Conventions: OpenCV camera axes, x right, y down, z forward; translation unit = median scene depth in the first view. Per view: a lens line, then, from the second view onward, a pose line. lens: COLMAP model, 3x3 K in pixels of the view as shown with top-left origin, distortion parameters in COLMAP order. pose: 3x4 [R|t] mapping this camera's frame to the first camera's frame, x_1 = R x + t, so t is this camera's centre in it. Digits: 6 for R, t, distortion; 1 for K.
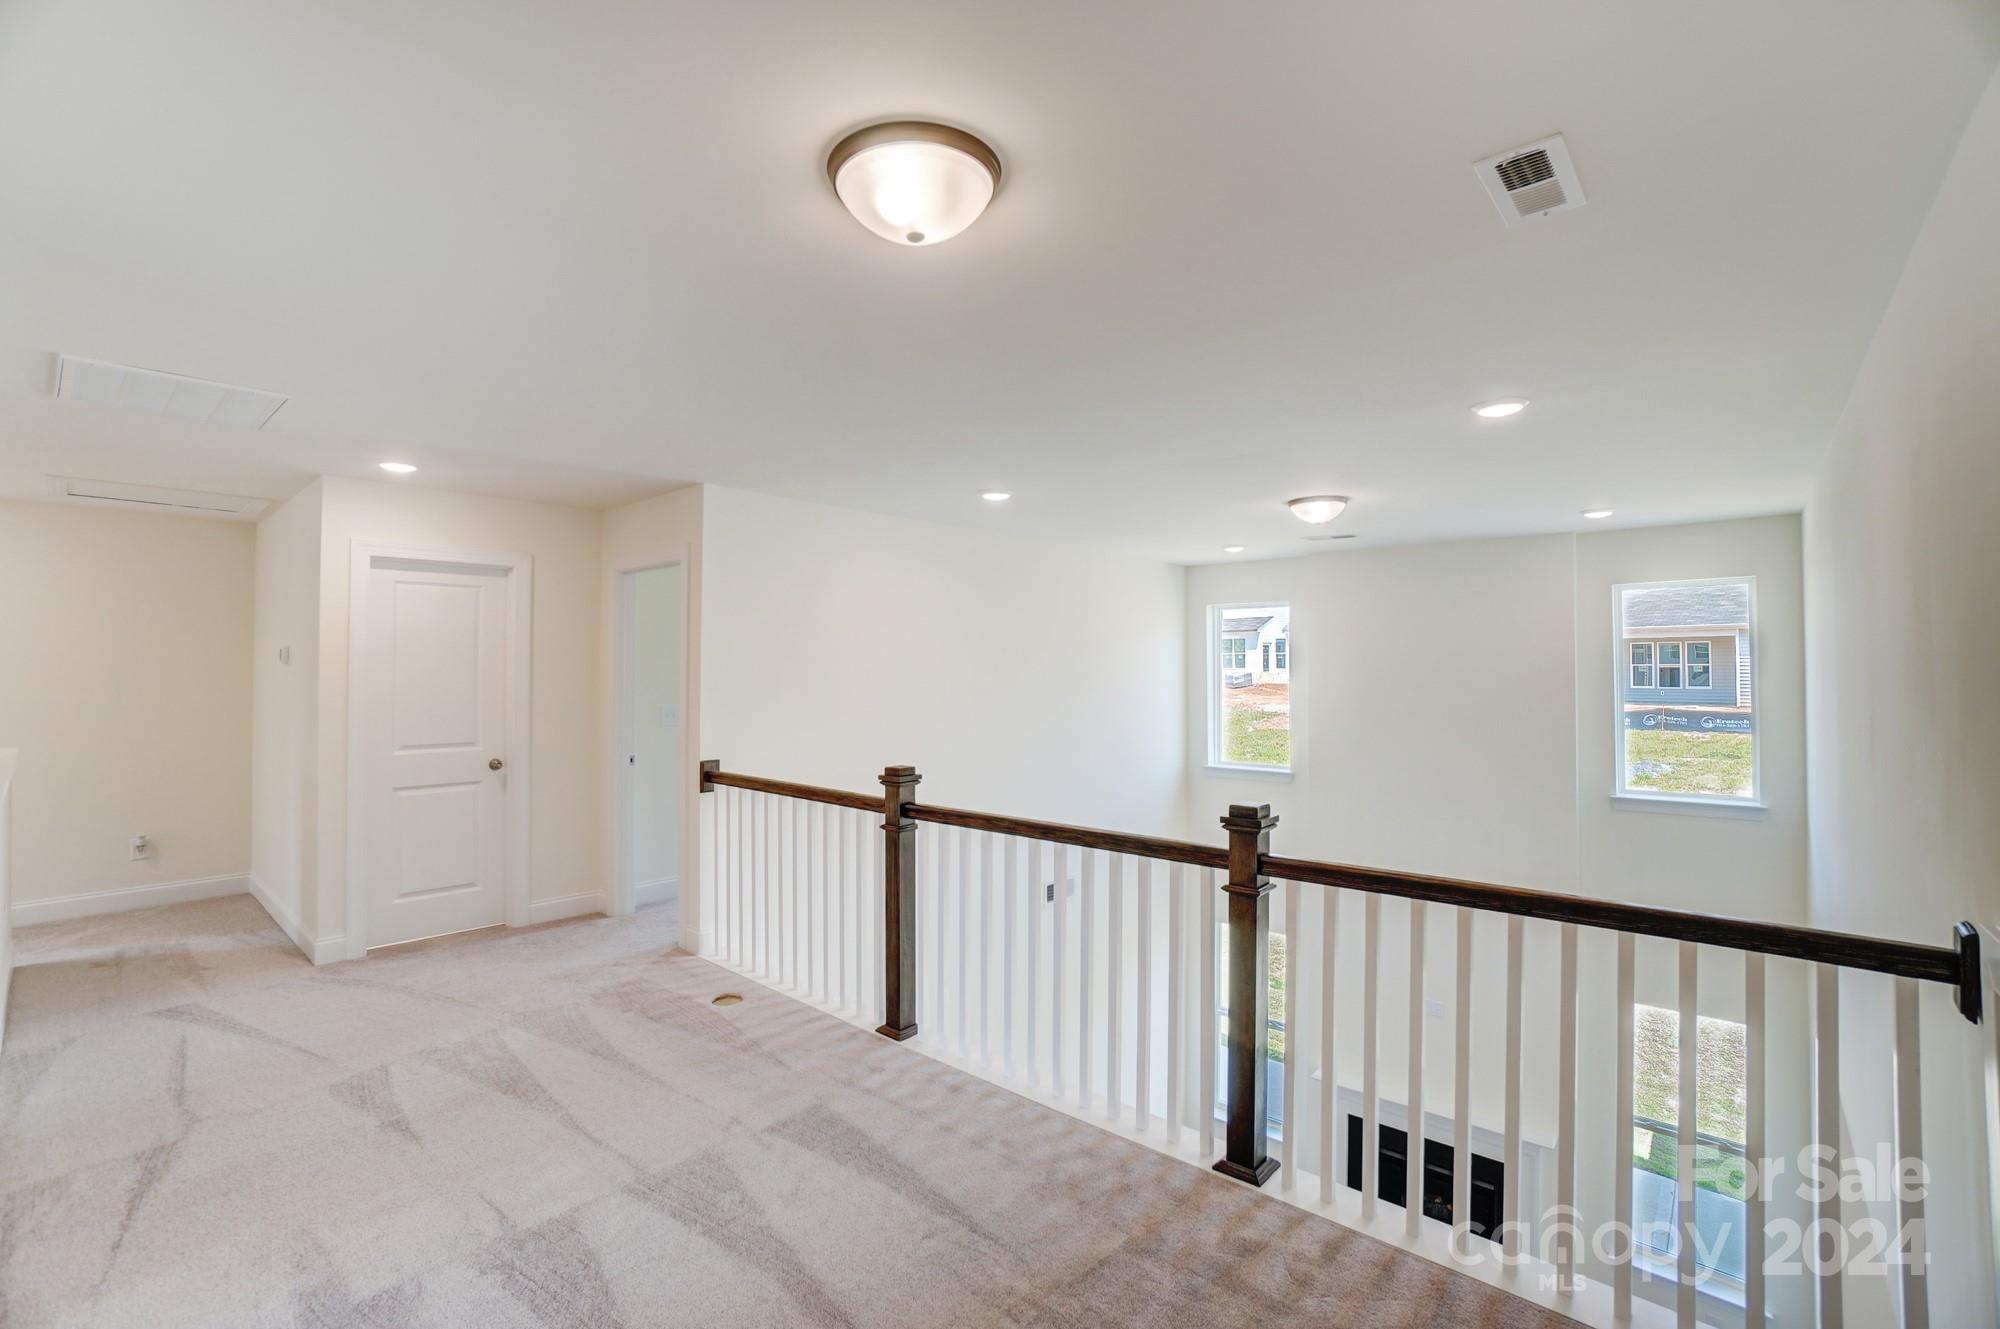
lens RADIAL K [[889.0, 0, 999.2], [0, 889.0, 660.2], [0, 0, 1]] dist [-0.003693, -0.000362]
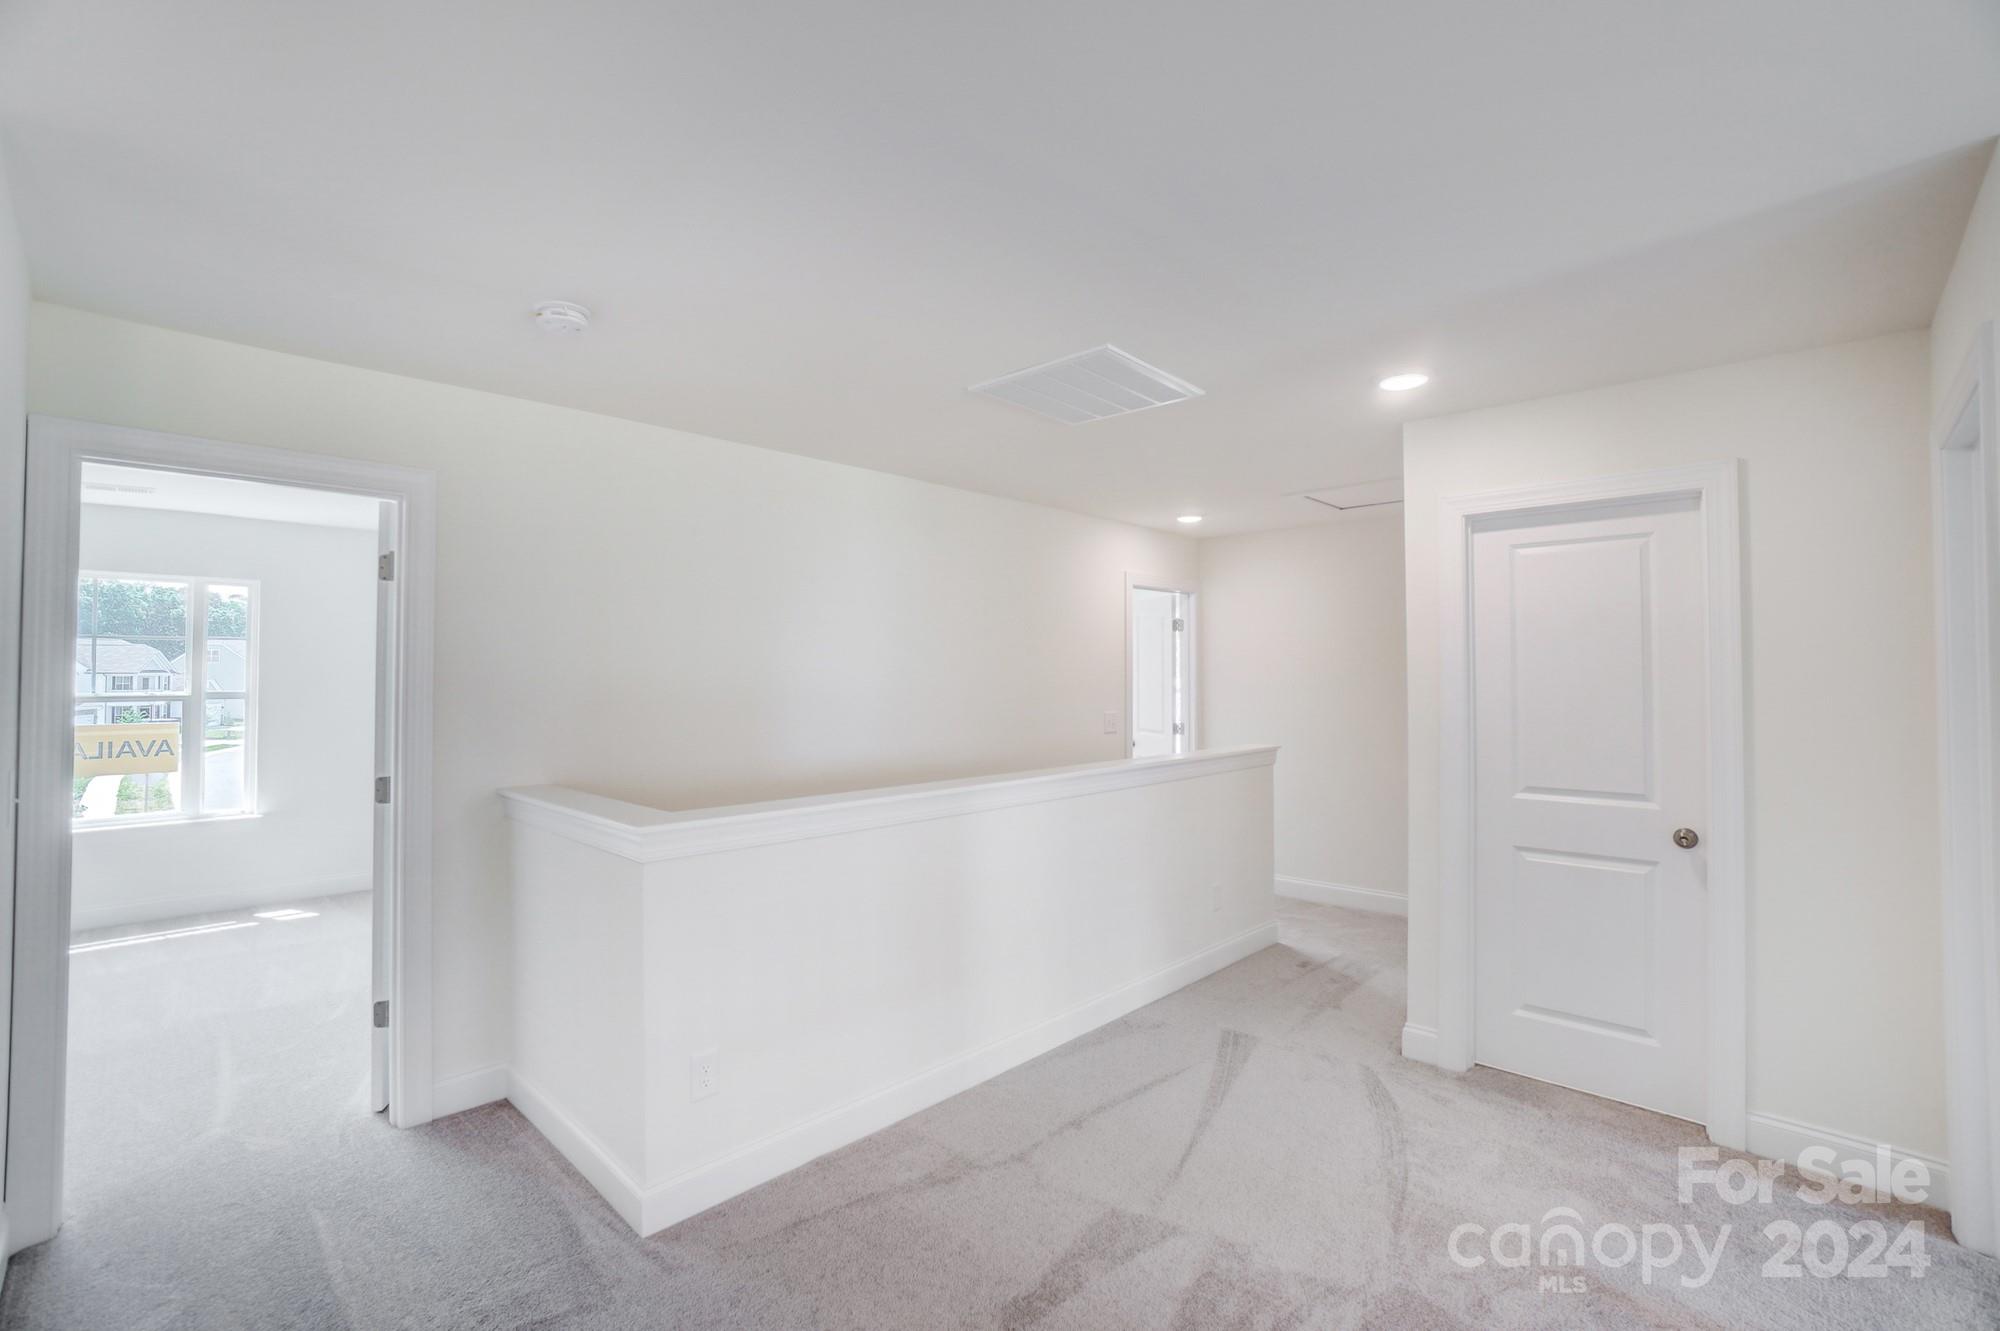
lens RADIAL K [[889.0, 0, 997.2], [0, 889.0, 665.7], [0, 0, 1]] dist [-0.003693, -0.000362]
pose [[-0.026462, -0.015702, -0.999526, 0.020419], [0.012171, 0.999797, -0.016029, 0.010173], [0.999576, -0.012590, -0.026266, 0.615986]]
